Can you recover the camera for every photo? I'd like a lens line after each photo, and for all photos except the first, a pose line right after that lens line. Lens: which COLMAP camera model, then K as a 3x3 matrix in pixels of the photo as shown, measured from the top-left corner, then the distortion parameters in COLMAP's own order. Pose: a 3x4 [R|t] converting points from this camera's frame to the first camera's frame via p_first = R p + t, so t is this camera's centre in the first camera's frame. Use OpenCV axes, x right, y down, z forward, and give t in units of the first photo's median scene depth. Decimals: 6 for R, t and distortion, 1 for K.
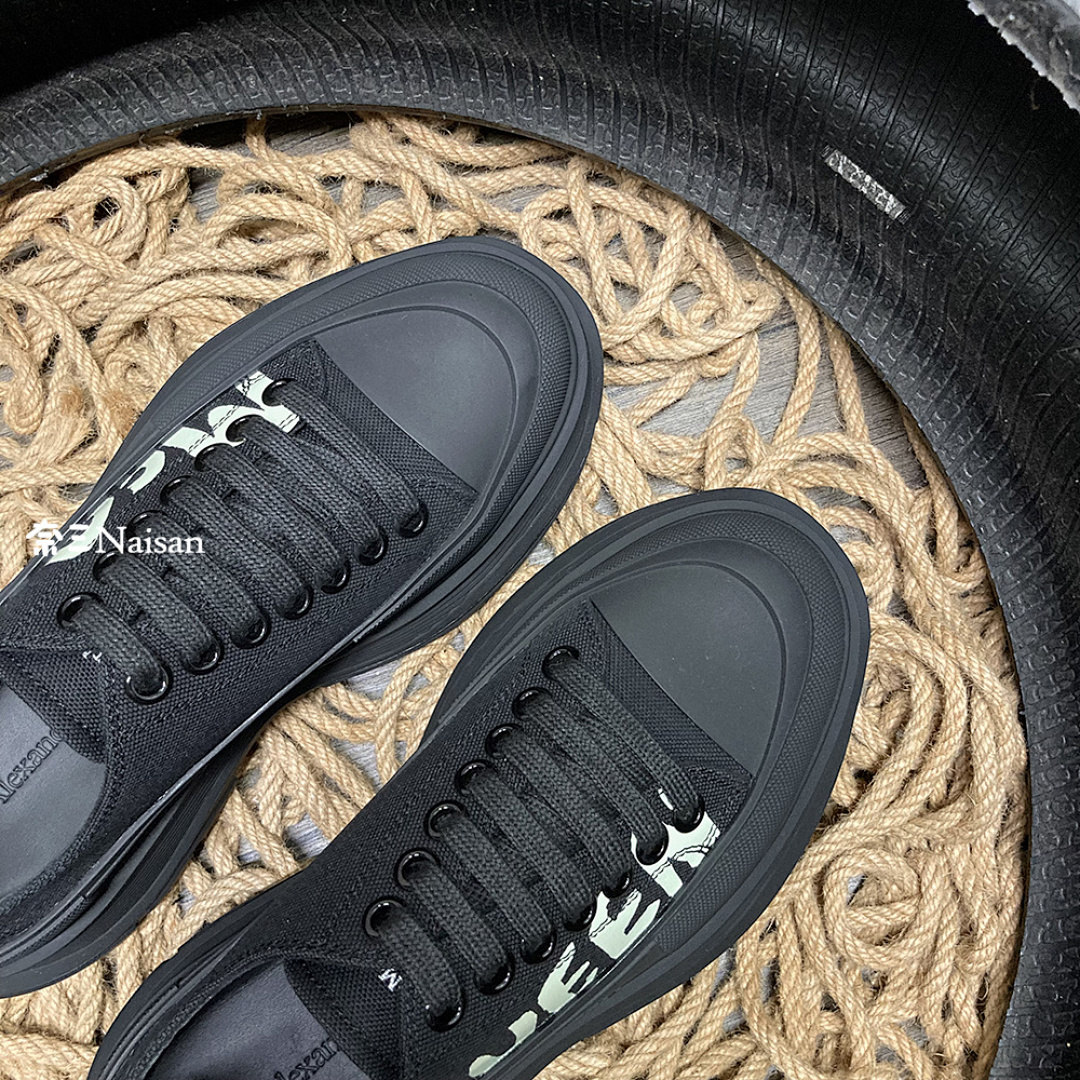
lens RADIAL K [[1197.4, 0, 536.6], [0, 1197.4, 555.9], [0, 0, 1]] dist [0.247364, -0.620485]
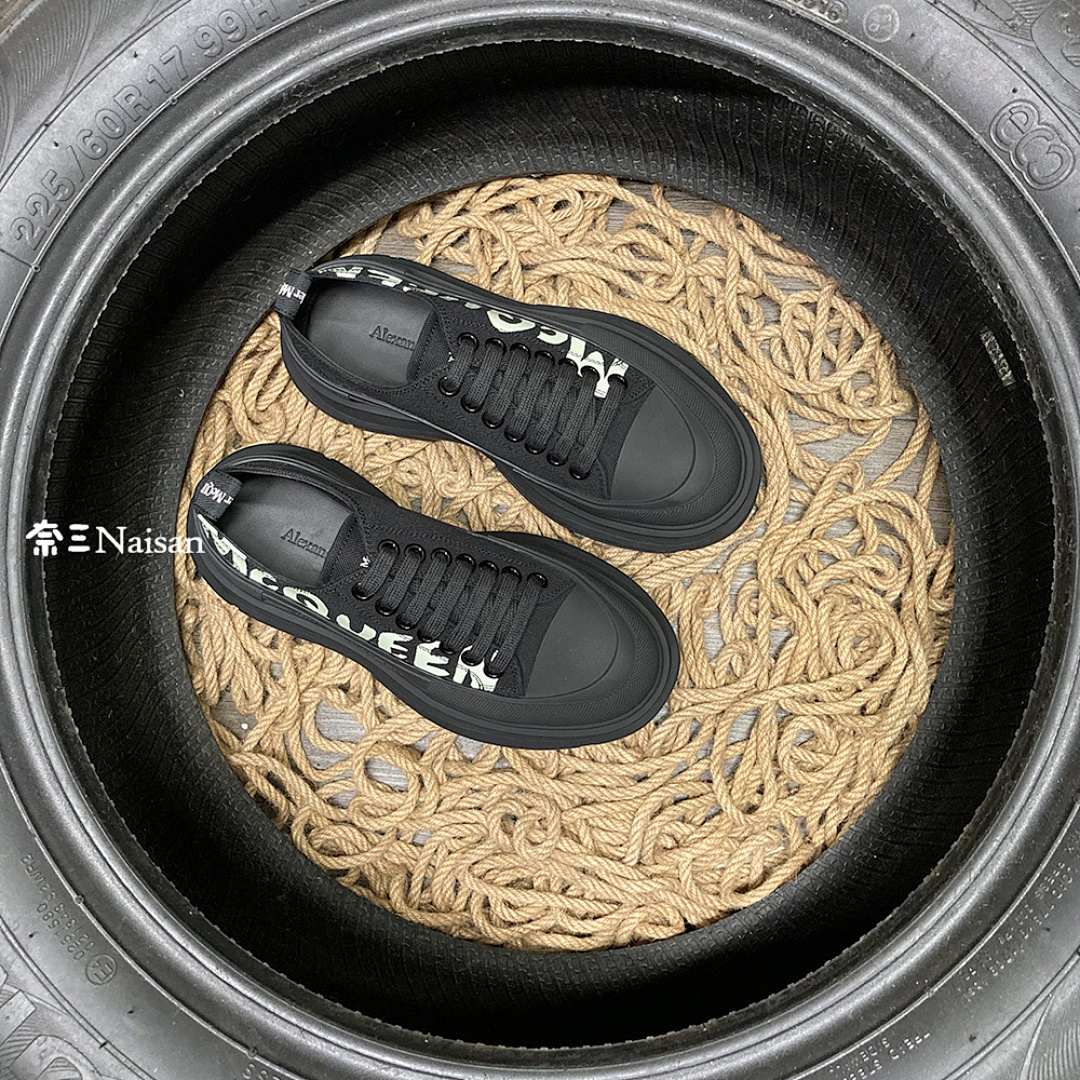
lens RADIAL K [[1200.6, 0, 521.4], [0, 1200.6, 540.1], [0, 0, 1]] dist [0.009843, -0.022998]
pose [[0.906252, 0.403061, -0.127468, 0.000232], [-0.390415, 0.913643, 0.113282, -0.022646], [0.162120, -0.052897, 0.985352, -0.697021]]
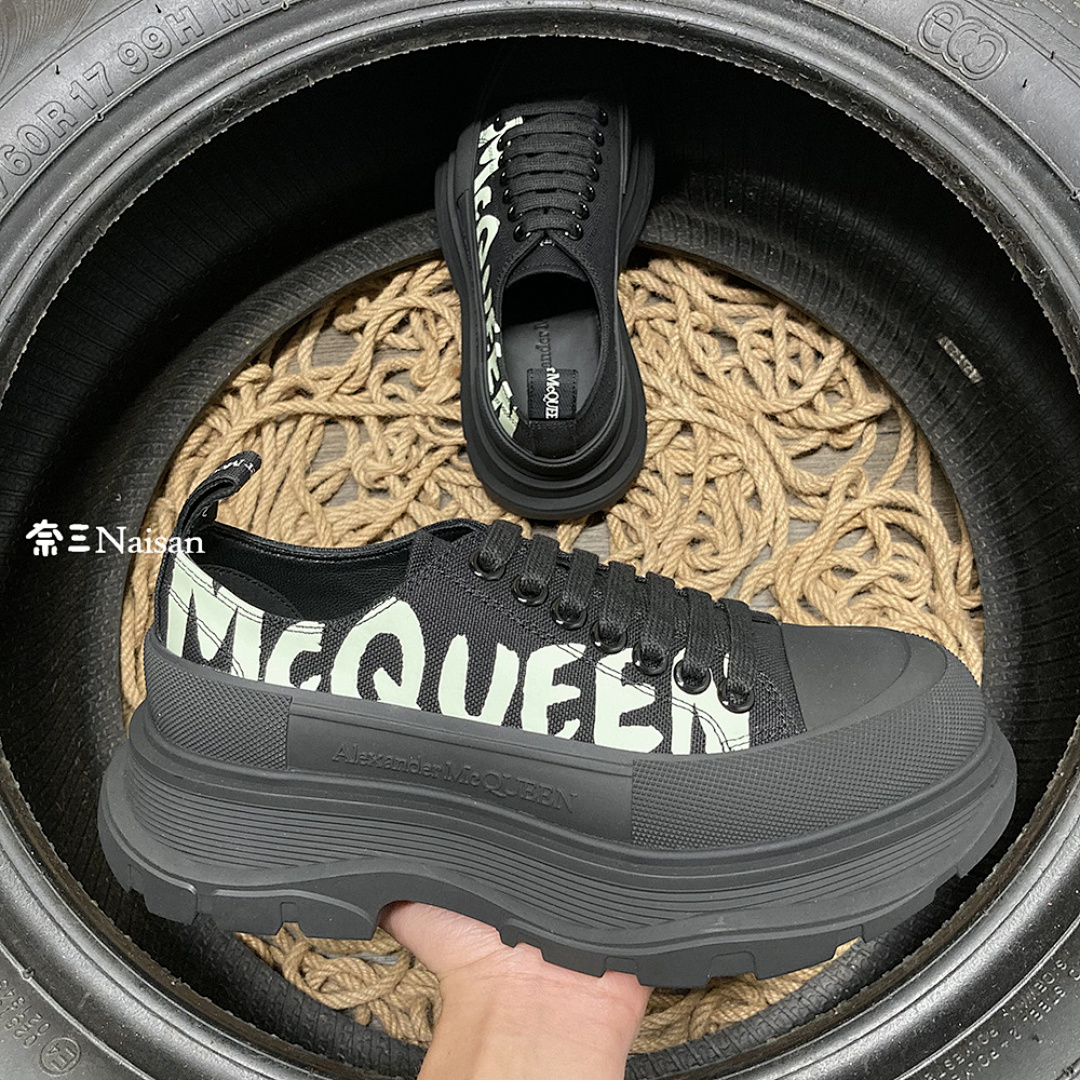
lens RADIAL K [[1217.4, 0, 540.0], [0, 1217.4, 540.0], [0, 0, 1]] dist [-0.011156, 0.037964]
pose [[0.960981, 0.232071, -0.150527, 0.040337], [-0.256880, 0.950572, -0.174432, 0.349096], [0.102606, 0.206293, 0.973096, -0.562097]]
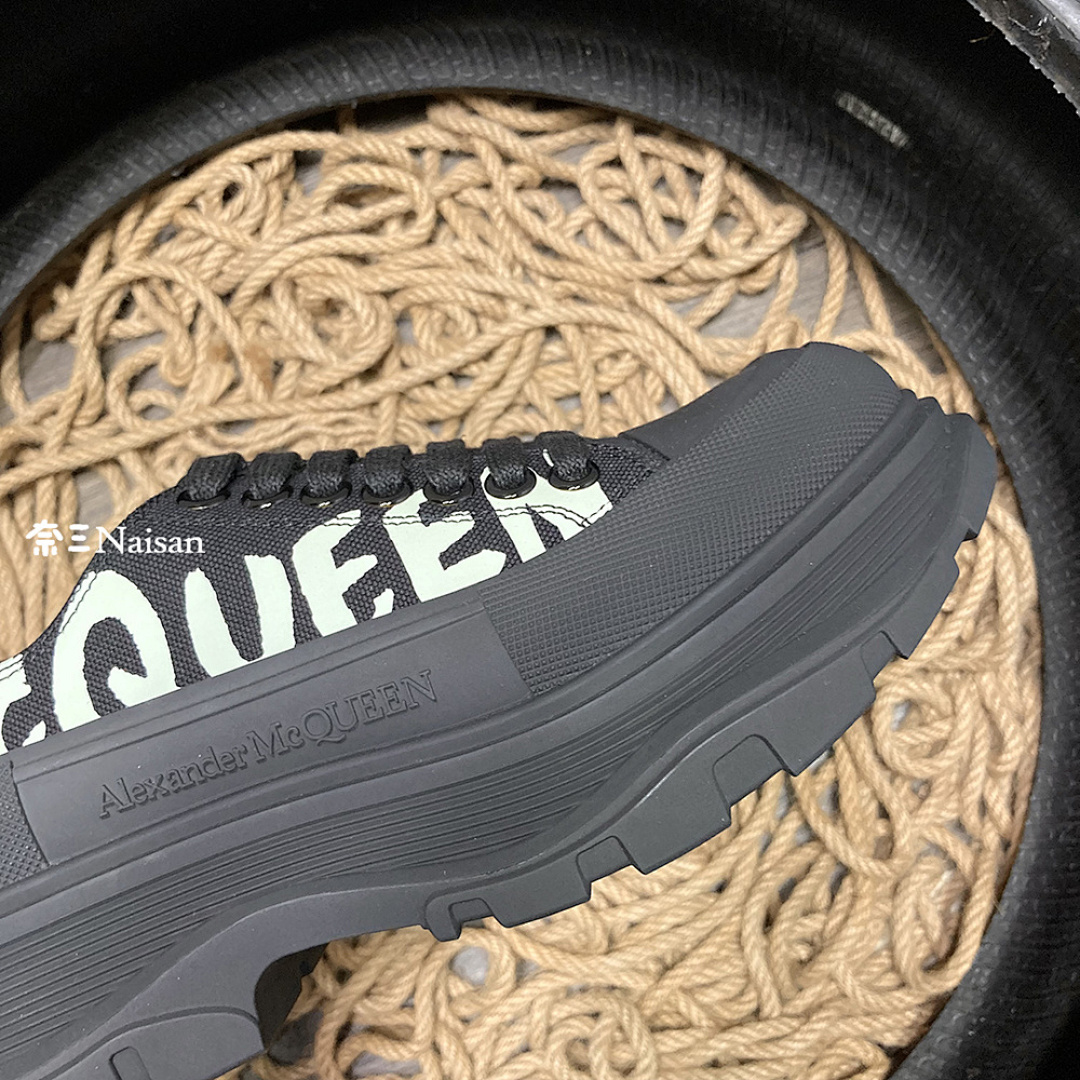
lens RADIAL K [[1239.7, 0, 529.1], [0, 1239.7, 539.8], [0, 0, 1]] dist [-0.035759, 0.020549]
pose [[0.996371, -0.066734, -0.052830, -0.021575], [0.067389, 0.997669, 0.010708, 0.062219], [0.051992, -0.014229, 0.998546, -0.195721]]
